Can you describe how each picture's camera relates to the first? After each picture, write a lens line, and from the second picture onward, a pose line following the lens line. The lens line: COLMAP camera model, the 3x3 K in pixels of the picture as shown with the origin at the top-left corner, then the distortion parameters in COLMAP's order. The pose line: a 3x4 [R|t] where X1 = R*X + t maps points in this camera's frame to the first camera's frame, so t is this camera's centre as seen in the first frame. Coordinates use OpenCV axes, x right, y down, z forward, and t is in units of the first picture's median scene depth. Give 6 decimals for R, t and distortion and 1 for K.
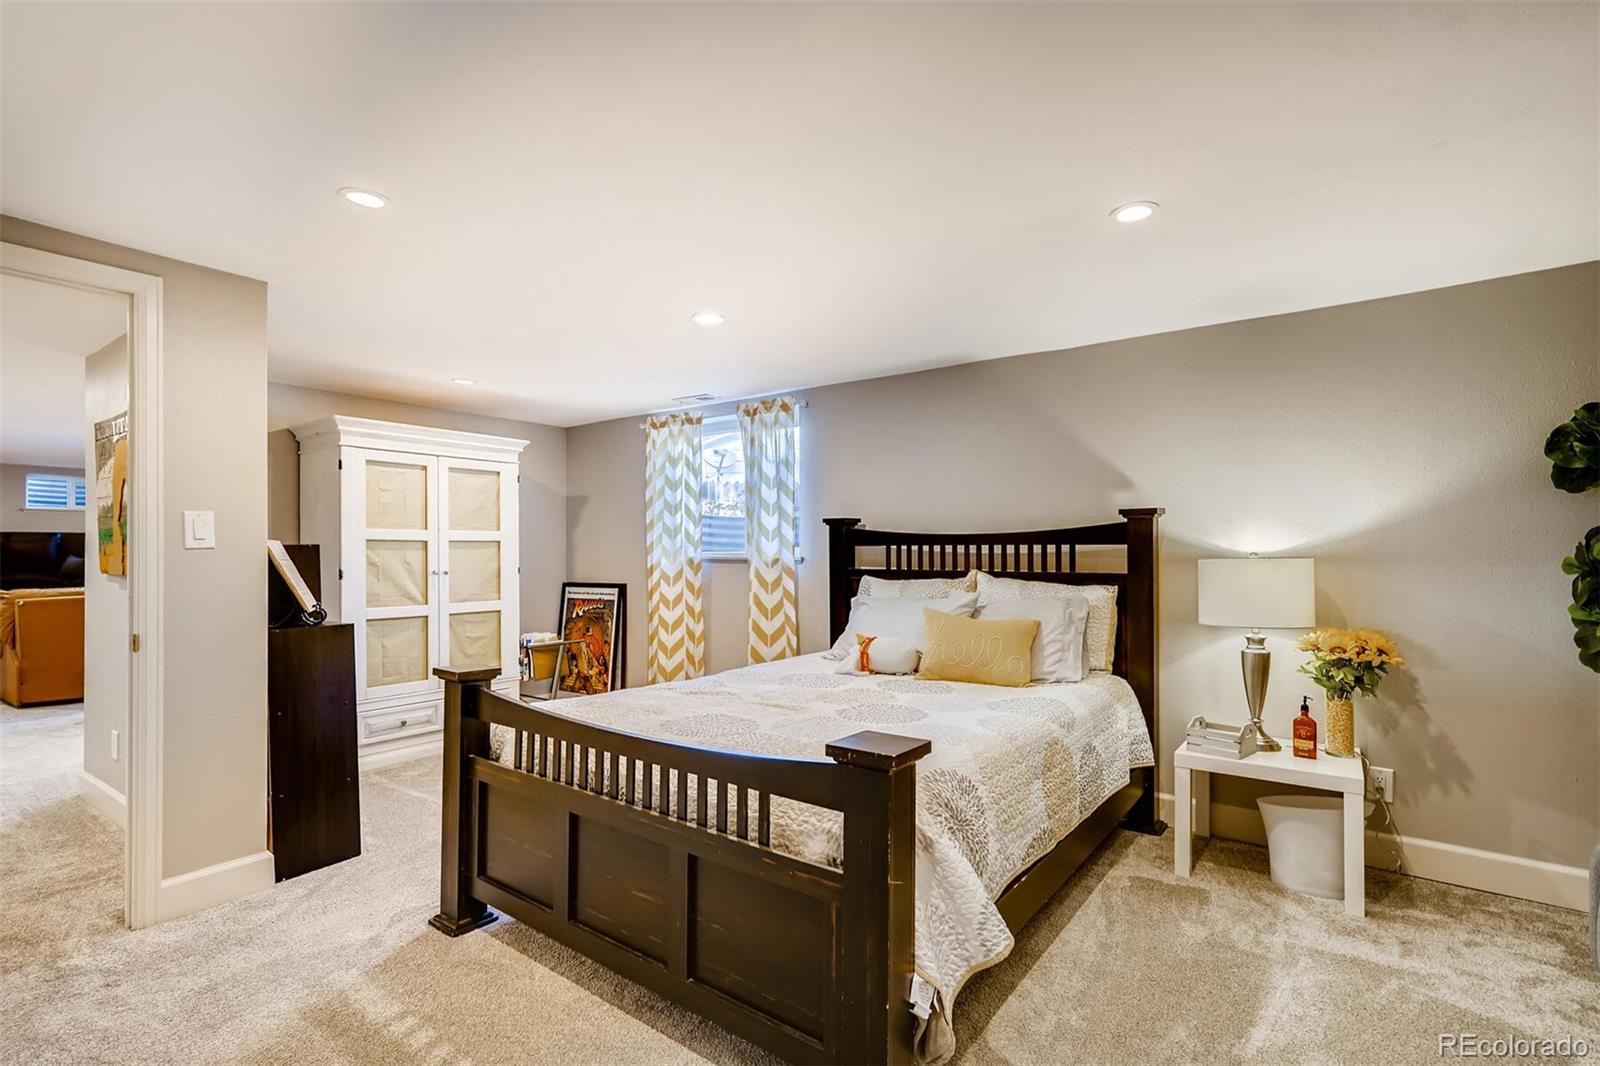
lens RADIAL K [[747.3, 0, 797.9], [0, 747.3, 524.5], [0, 0, 1]] dist [-0.000841, 0.016589]
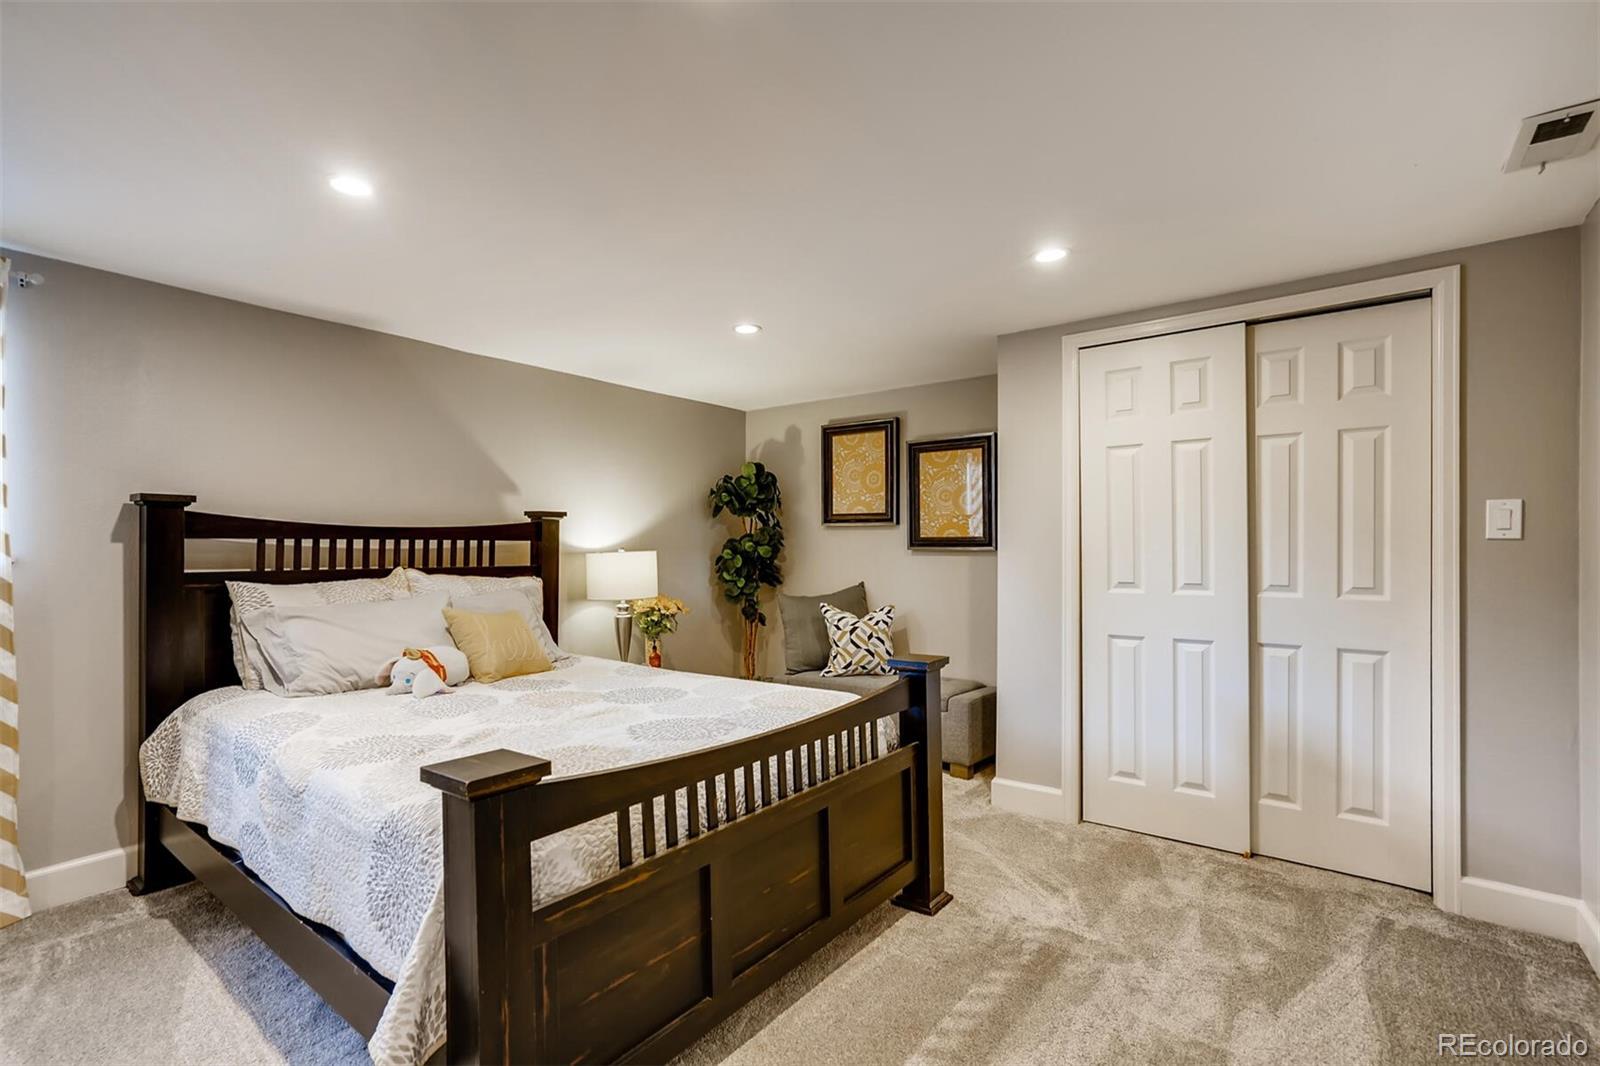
lens RADIAL K [[730.3, 0, 803.0], [0, 730.3, 538.1], [0, 0, 1]] dist [-0.001209, 0.000114]
pose [[-0.005862, 0.009265, 0.999940, -0.655489], [-0.034938, 0.999345, -0.009464, 0.017575], [-0.999372, -0.034991, -0.005534, 0.533267]]
